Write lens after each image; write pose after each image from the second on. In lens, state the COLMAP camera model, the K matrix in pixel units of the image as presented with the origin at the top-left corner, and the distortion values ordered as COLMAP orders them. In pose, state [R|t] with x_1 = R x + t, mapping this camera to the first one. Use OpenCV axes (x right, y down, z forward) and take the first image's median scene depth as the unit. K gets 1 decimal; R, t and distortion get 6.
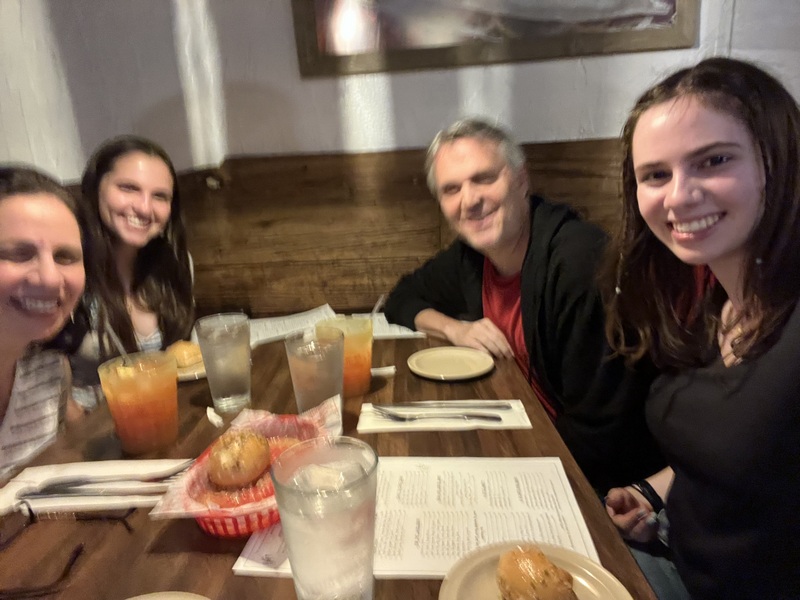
lens RADIAL K [[528.2, 0, 388.6], [0, 528.2, 300.0], [0, 0, 1]] dist [-0.004087, -0.006821]
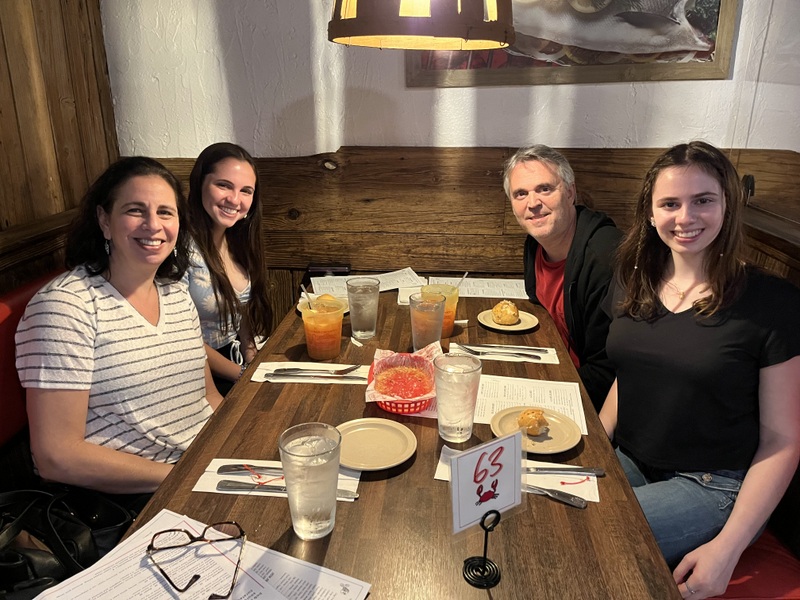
lens RADIAL K [[613.8, 0, 375.7], [0, 613.8, 297.2], [0, 0, 1]] dist [0.010141, -0.062502]
pose [[0.995516, 0.076916, -0.055055, -0.118211], [-0.071267, 0.992621, 0.098109, -0.061707], [0.062195, -0.093746, 0.993652, -0.517897]]
